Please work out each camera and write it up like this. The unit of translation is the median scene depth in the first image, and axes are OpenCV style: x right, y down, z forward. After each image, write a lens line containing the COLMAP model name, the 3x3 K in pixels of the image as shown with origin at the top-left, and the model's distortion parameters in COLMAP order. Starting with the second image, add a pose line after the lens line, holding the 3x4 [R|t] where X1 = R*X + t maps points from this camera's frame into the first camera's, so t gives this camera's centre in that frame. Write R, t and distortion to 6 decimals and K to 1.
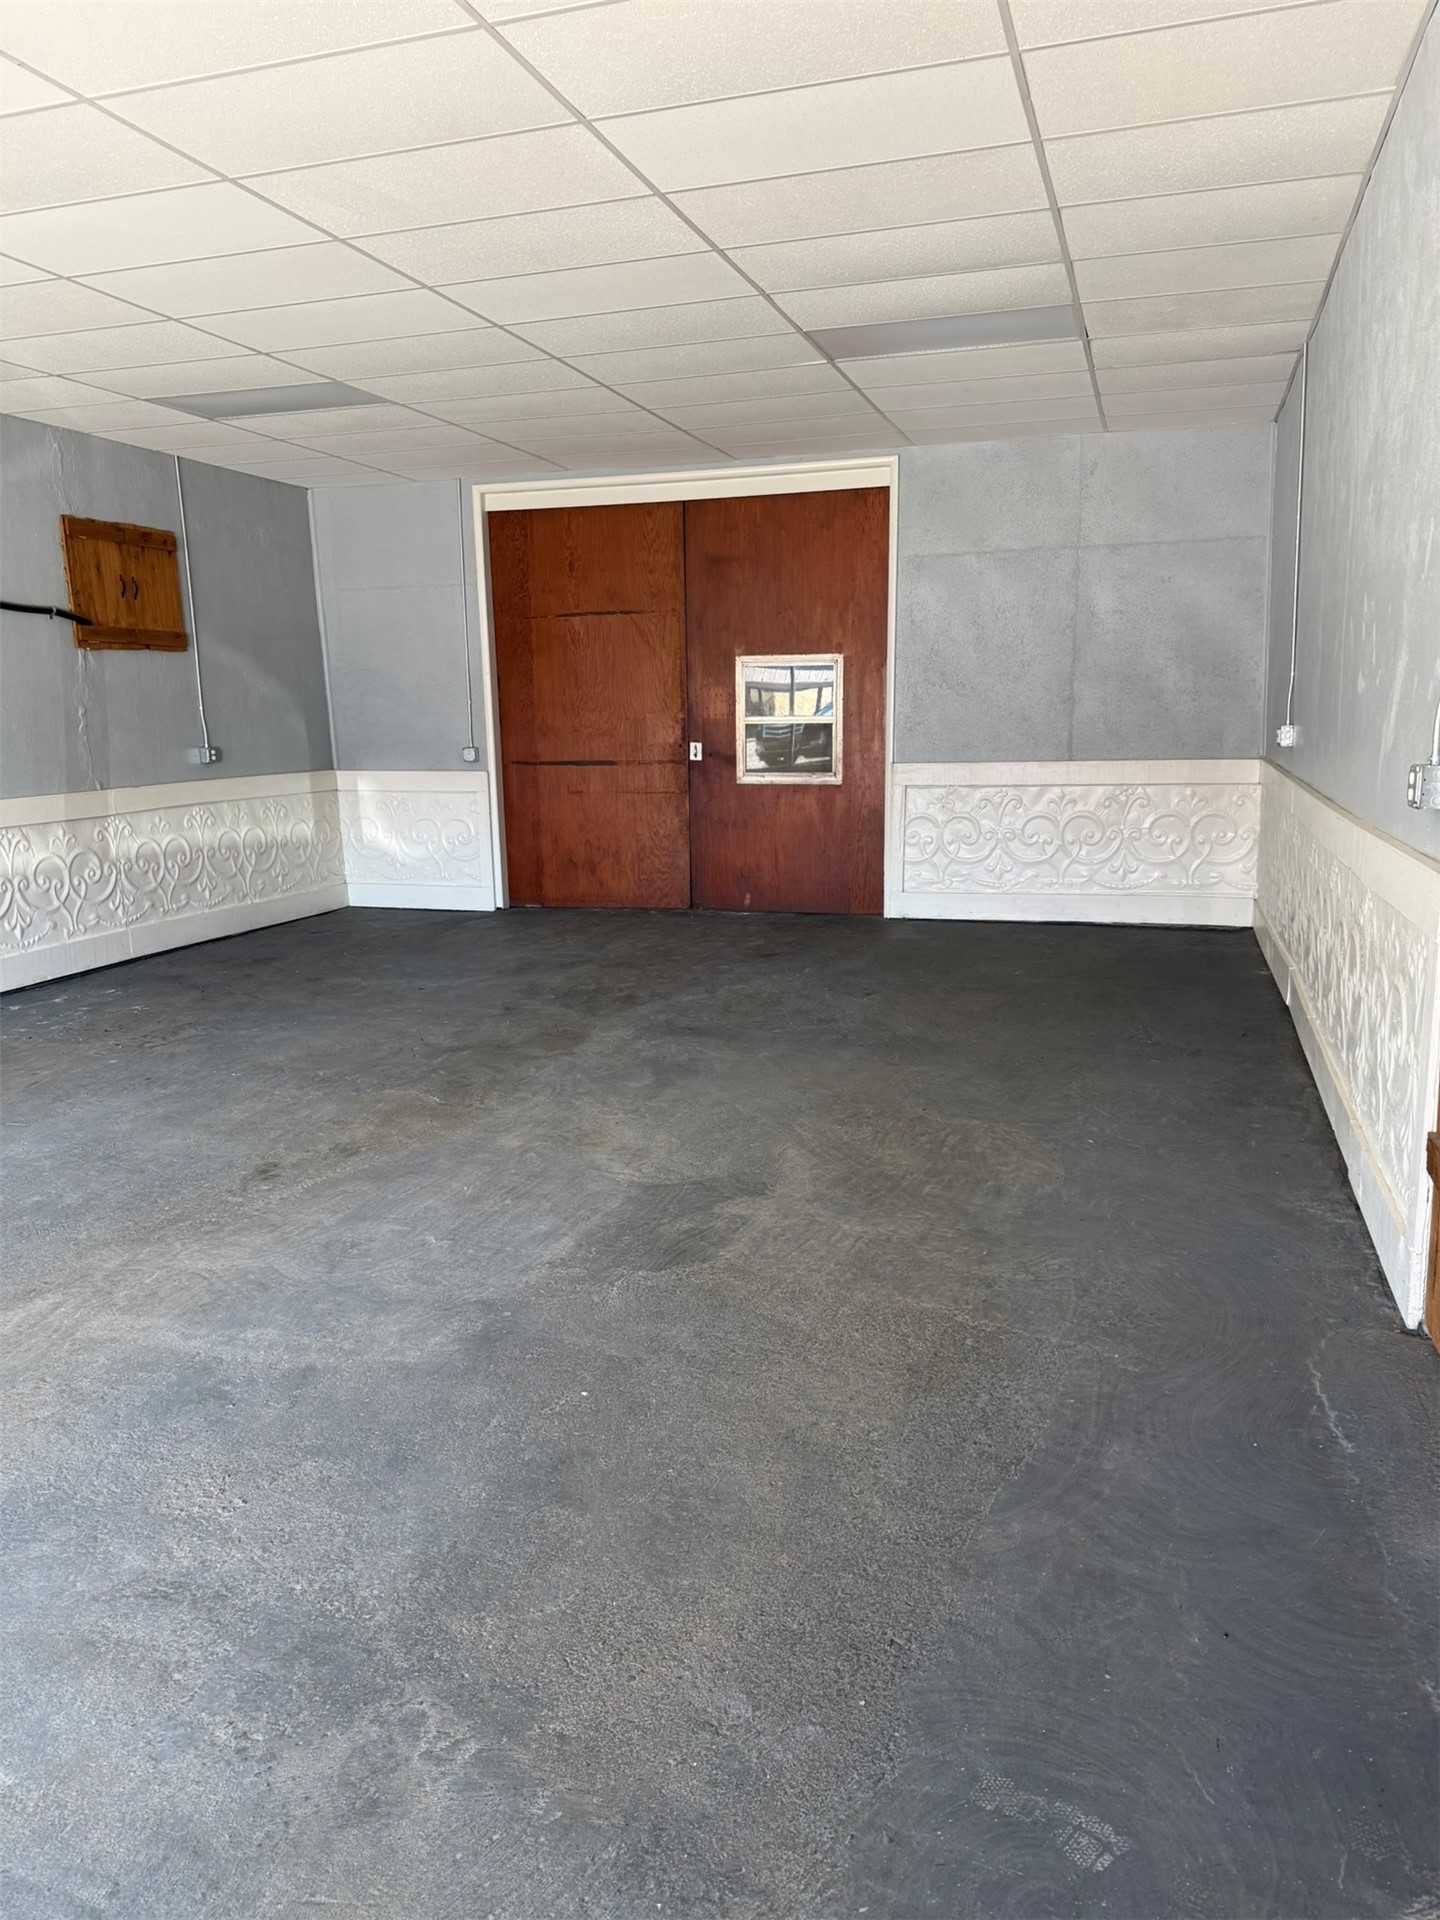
lens RADIAL K [[1353.6, 0, 711.9], [0, 1353.6, 954.6], [0, 0, 1]] dist [0.148620, -0.301136]
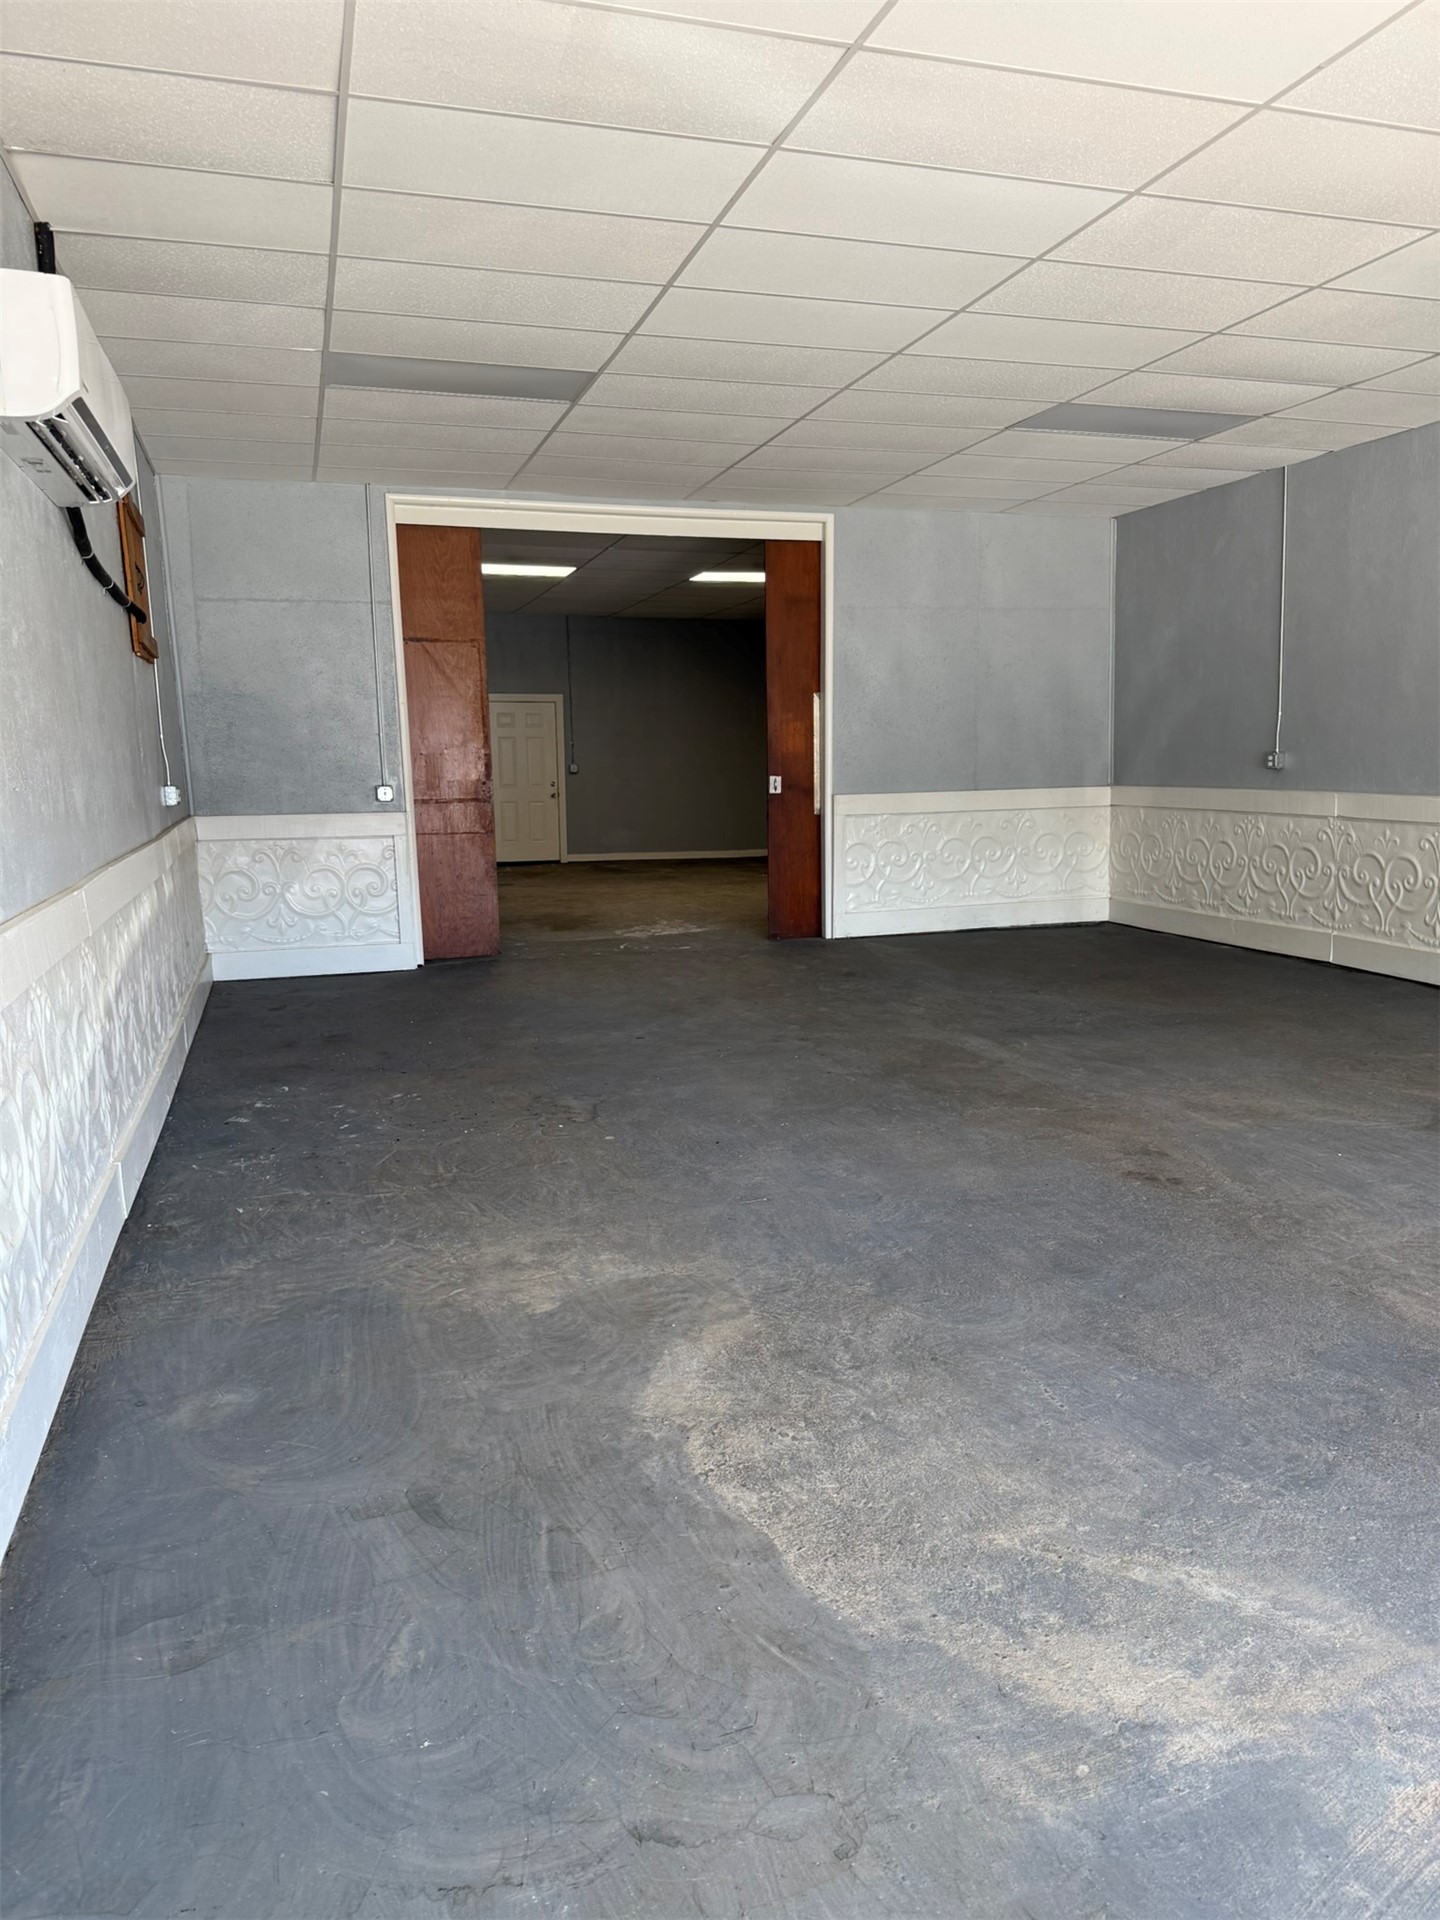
lens RADIAL K [[1346.1, 0, 727.9], [0, 1346.1, 962.5], [0, 0, 1]] dist [0.146372, -0.292118]
pose [[0.814608, -0.083539, 0.573965, -0.932625], [0.104696, 0.994497, -0.003846, -0.021474], [-0.570485, 0.063225, 0.818871, 0.294047]]
